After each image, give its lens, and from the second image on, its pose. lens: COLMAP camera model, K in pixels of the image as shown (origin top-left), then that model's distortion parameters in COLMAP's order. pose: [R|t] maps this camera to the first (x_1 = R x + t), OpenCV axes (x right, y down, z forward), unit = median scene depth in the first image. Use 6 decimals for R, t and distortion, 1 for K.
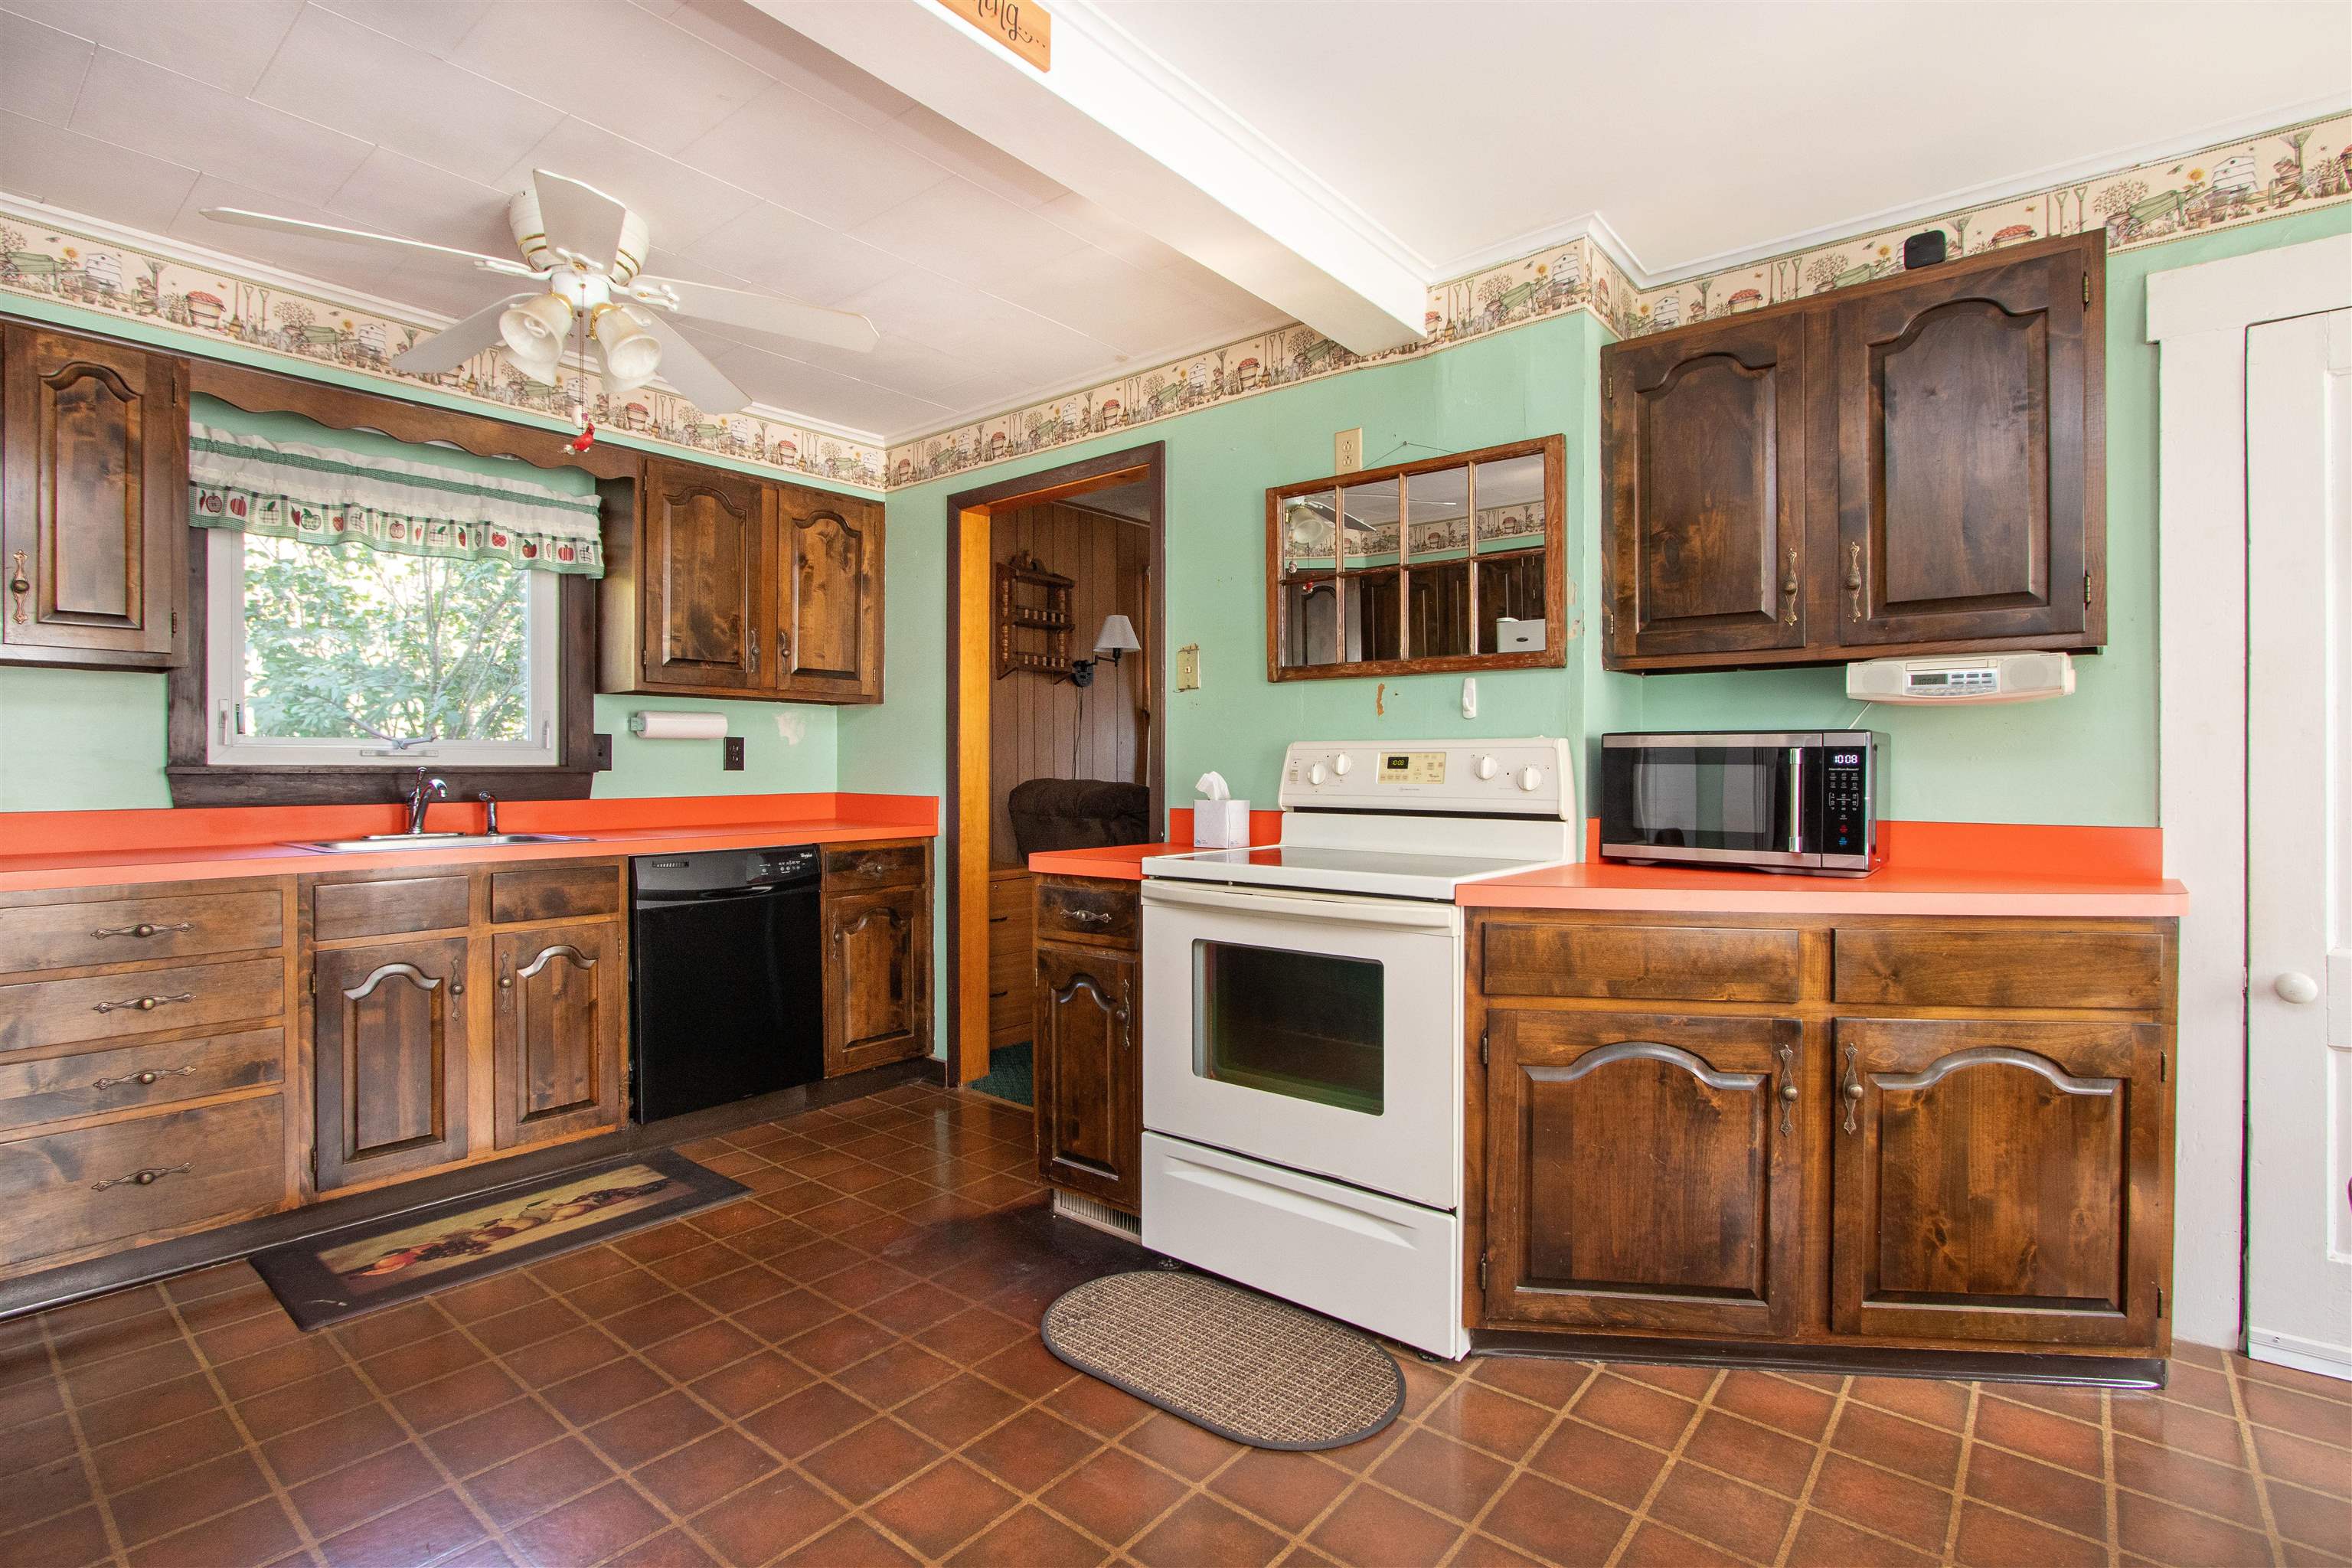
lens RADIAL K [[1098.8, 0, 1172.9], [0, 1098.8, 767.8], [0, 0, 1]] dist [-0.017851, 0.000108]
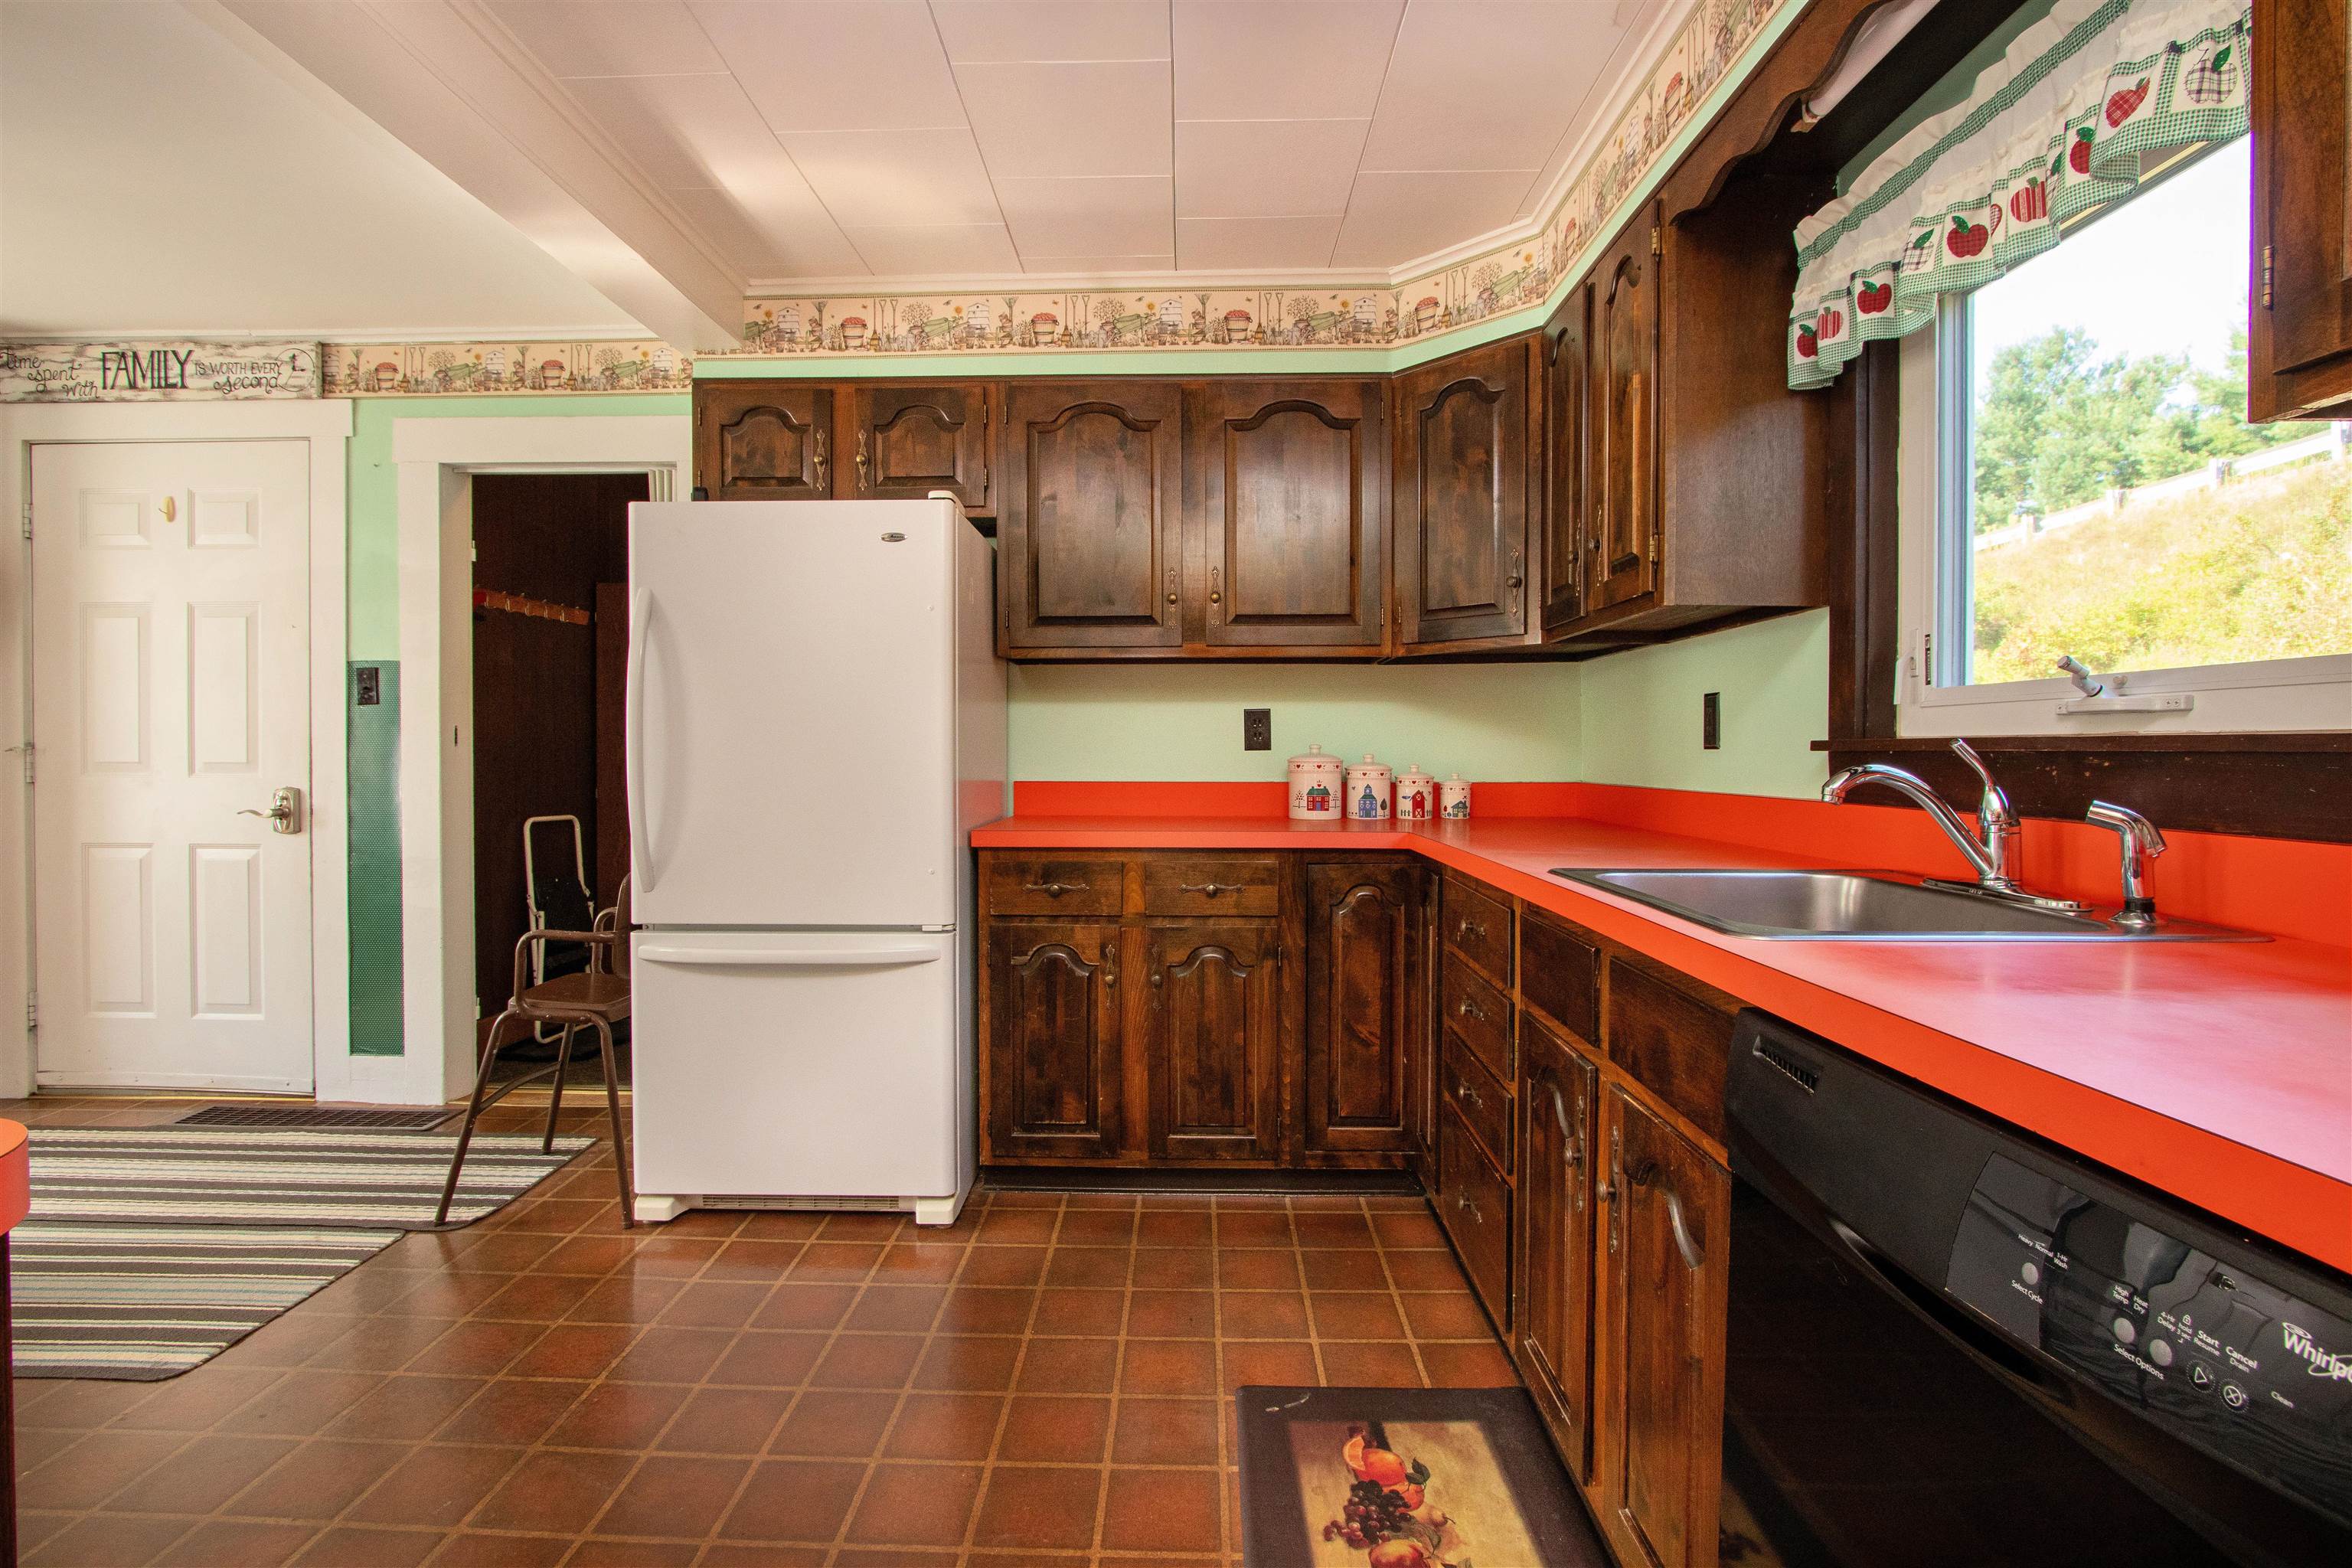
lens RADIAL K [[1069.6, 0, 1152.9], [0, 1069.6, 778.2], [0, 0, 1]] dist [-0.011658, -0.000030]
pose [[-0.790935, 0.014418, -0.611731, -0.160107], [-0.001612, 0.999670, 0.025645, 0.005760], [0.611898, 0.021270, -0.790650, 1.134363]]
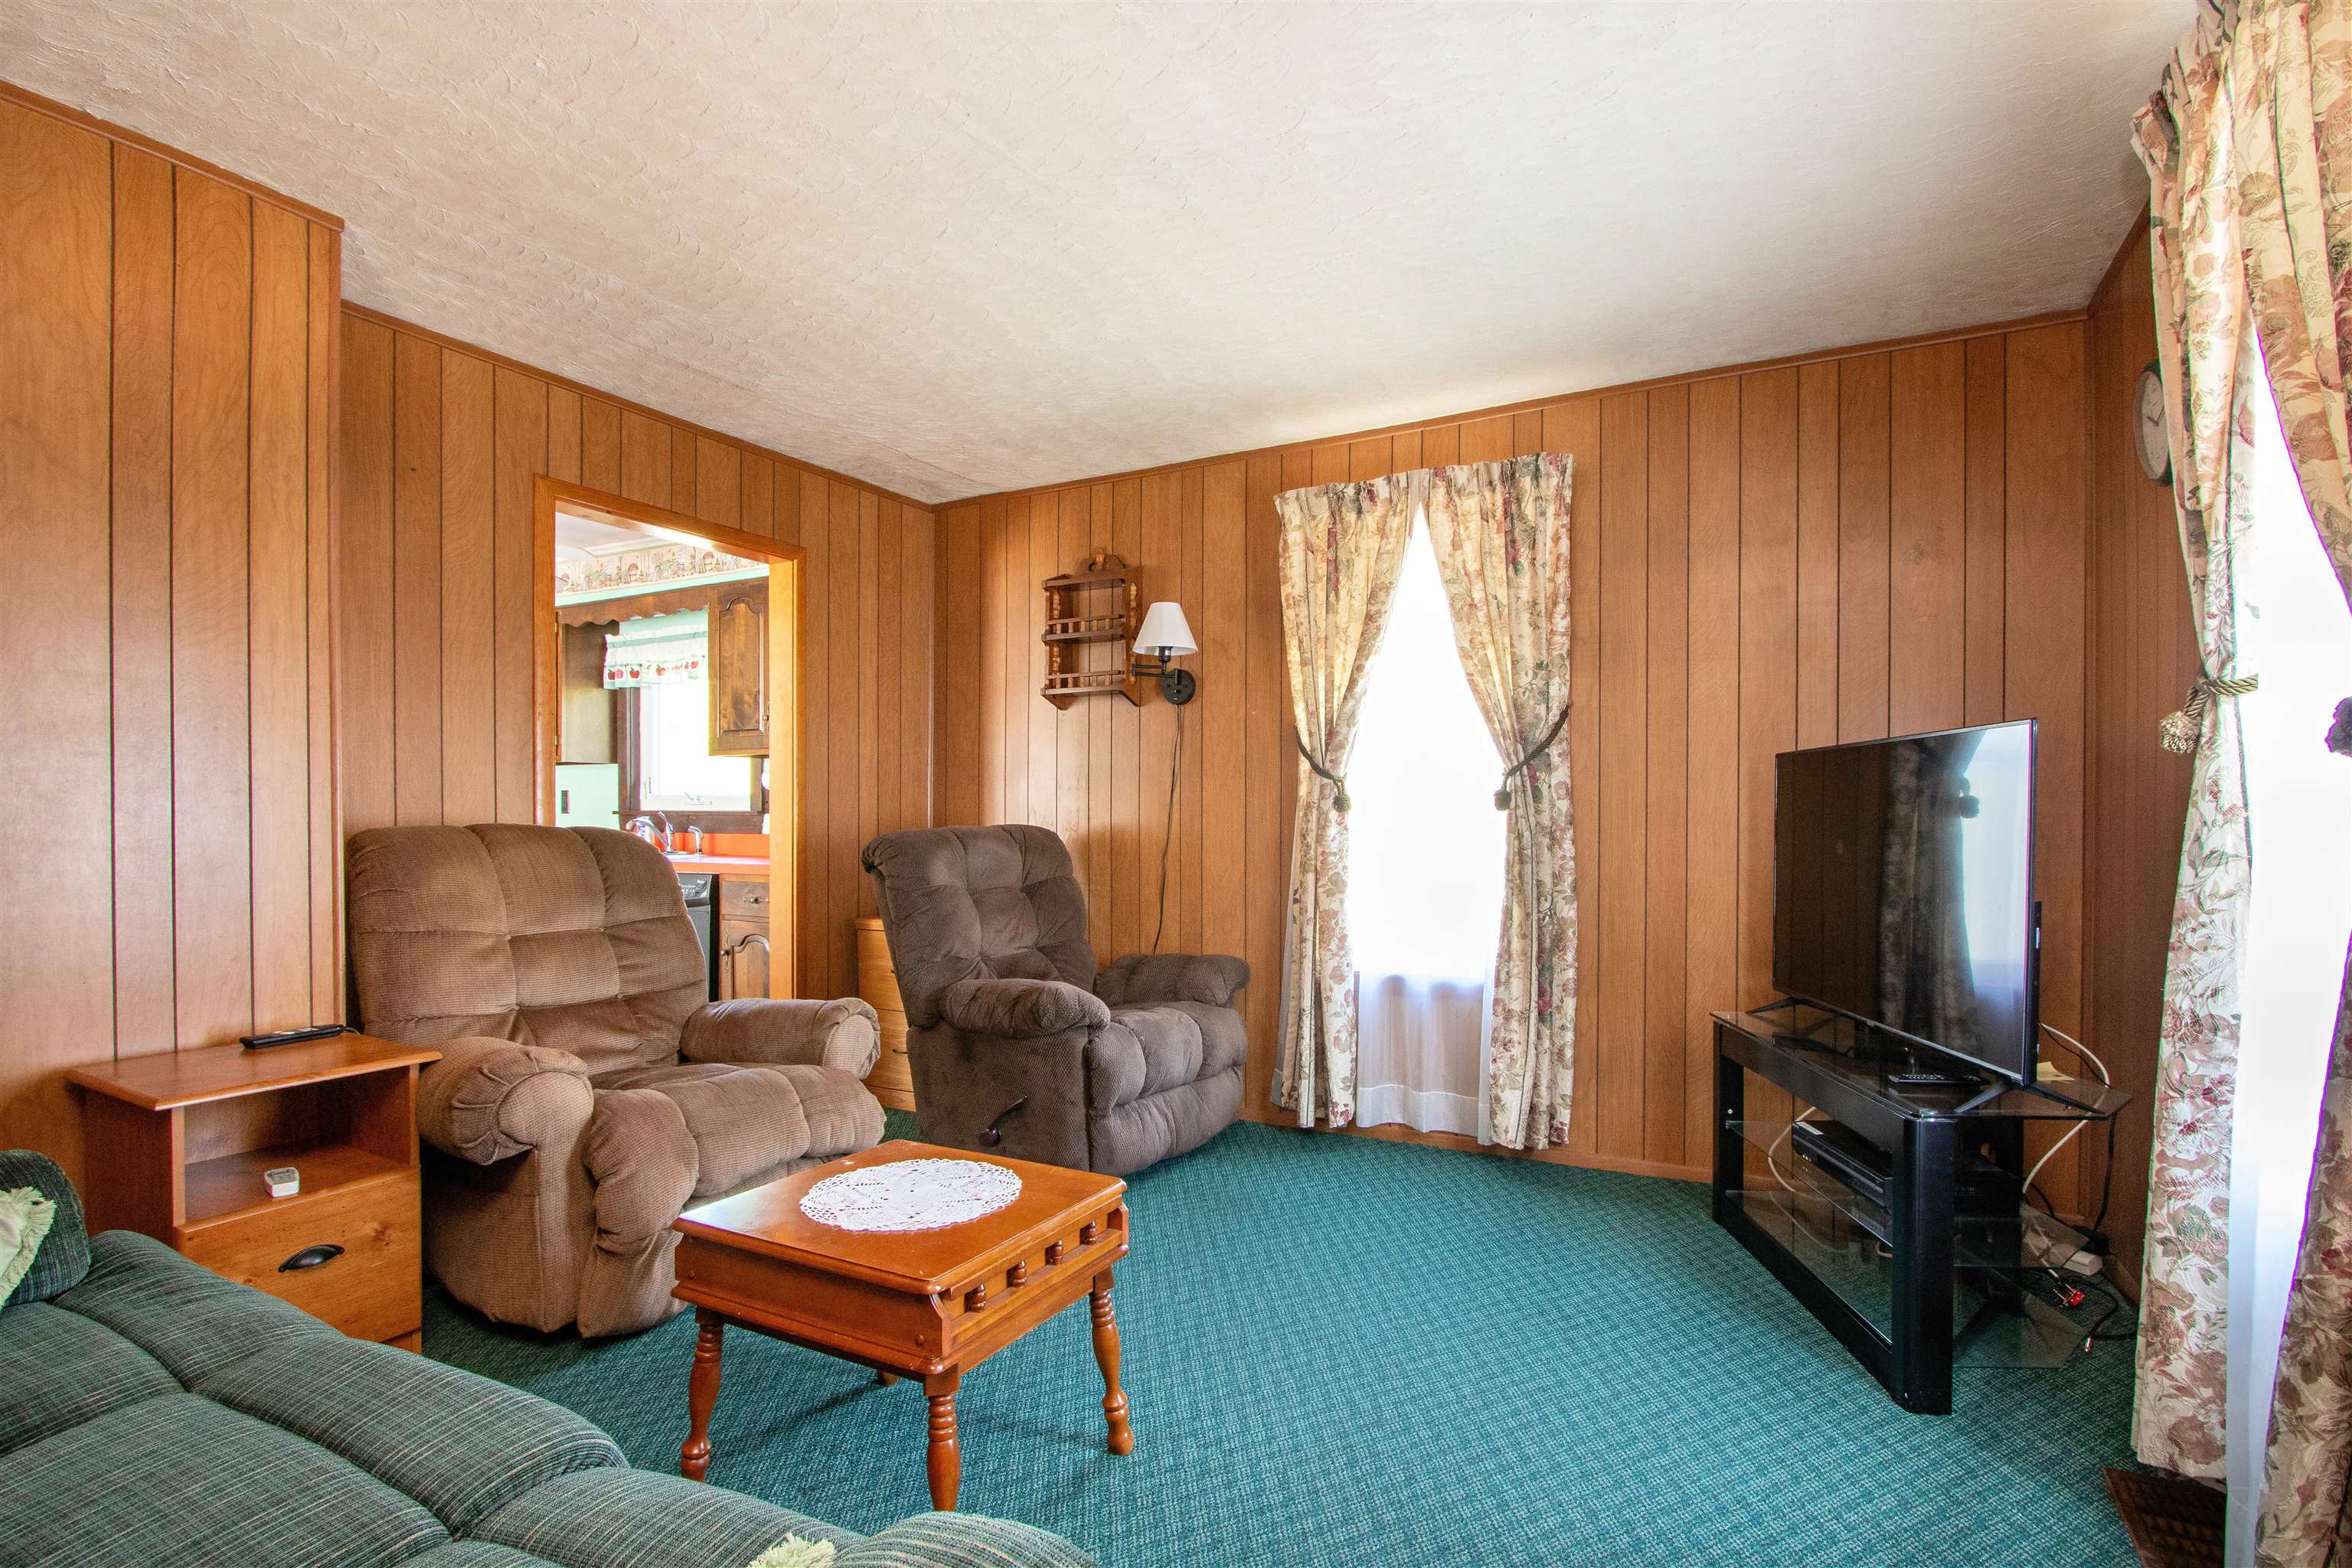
lens RADIAL K [[1159.3, 0, 1187.4], [0, 1159.3, 825.1], [0, 0, 1]] dist [-0.000298, 0.000199]
pose [[0.183397, 0.006591, -0.983017, 1.194323], [-0.003122, 0.999976, 0.006122, 0.008150], [0.983034, 0.001946, 0.183413, 1.456997]]
